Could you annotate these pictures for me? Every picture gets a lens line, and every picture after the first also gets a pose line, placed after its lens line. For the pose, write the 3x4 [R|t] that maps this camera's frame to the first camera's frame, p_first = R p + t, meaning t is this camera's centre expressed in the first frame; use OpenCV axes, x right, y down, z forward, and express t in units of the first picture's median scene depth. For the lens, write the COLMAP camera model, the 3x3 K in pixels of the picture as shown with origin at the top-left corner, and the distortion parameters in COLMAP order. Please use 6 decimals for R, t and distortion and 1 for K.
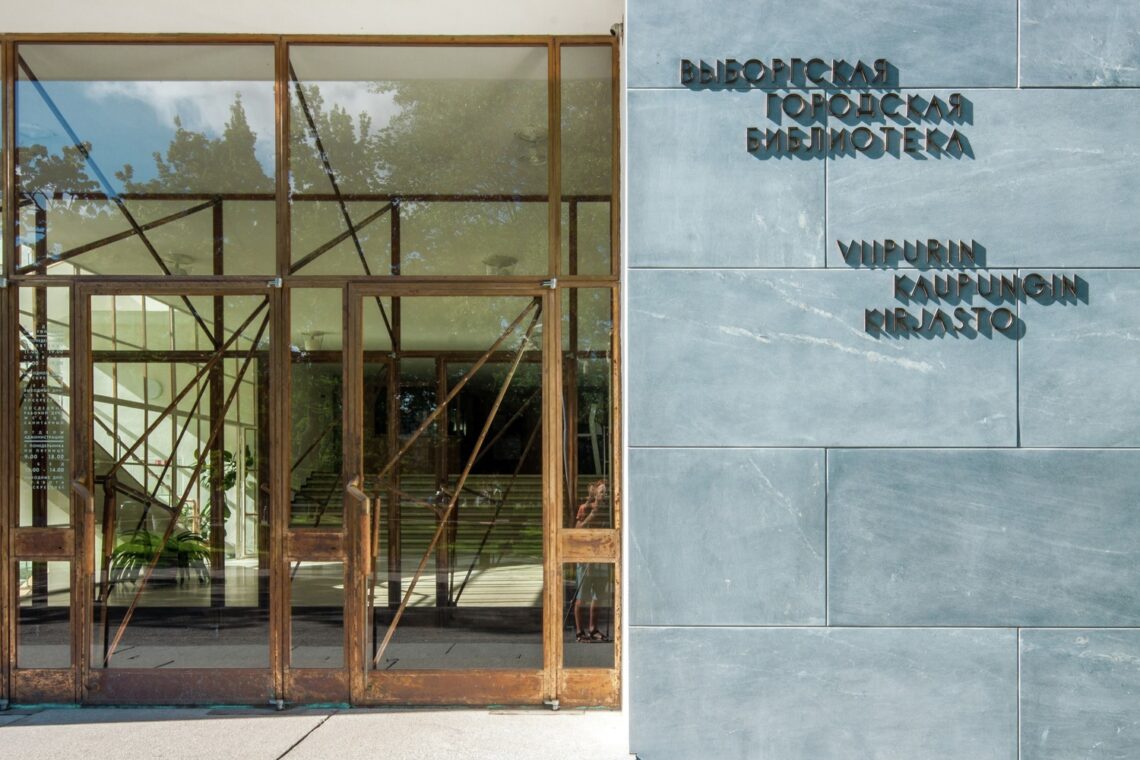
lens RADIAL K [[929.5, 0, 570.0], [0, 929.5, 380.0], [0, 0, 1]] dist [0.003646, 0.001475]
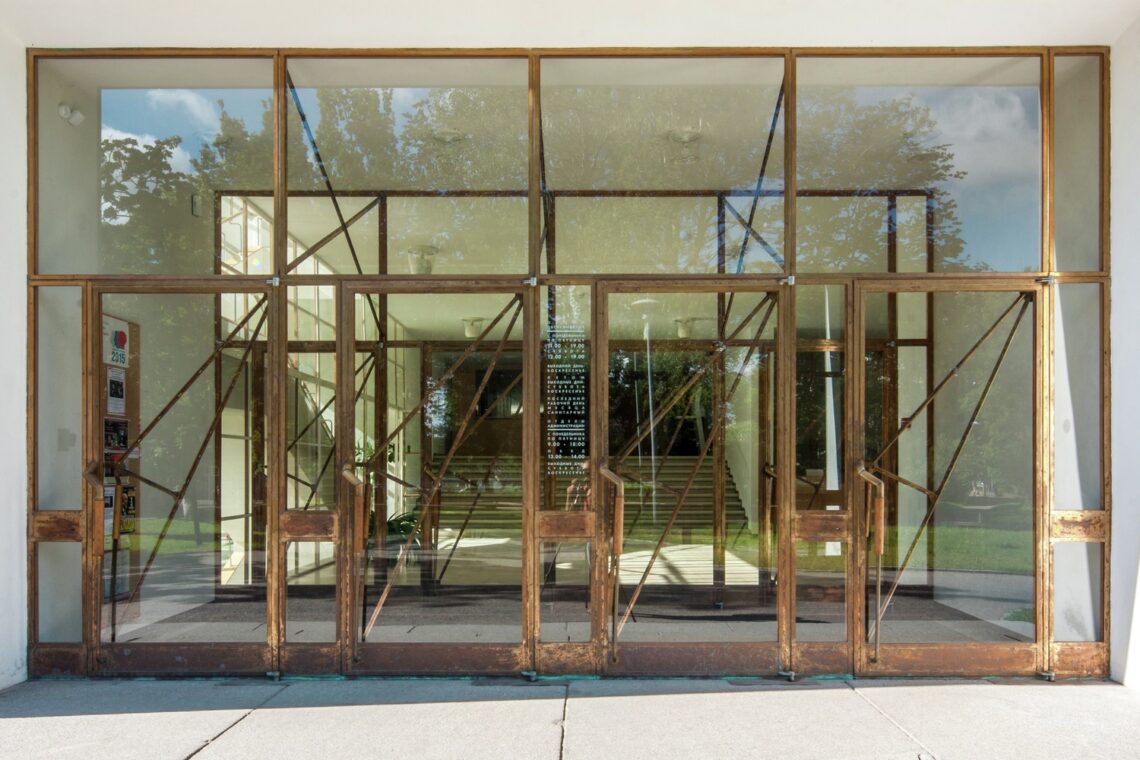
lens RADIAL K [[949.4, 0, 570.0], [0, 949.4, 380.0], [0, 0, 1]] dist [0.005115, 0.000710]
pose [[0.999975, -0.003822, -0.005947, -0.554018], [0.003831, 0.999992, 0.001498, 0.007118], [0.005942, -0.001520, 0.999981, -0.090010]]
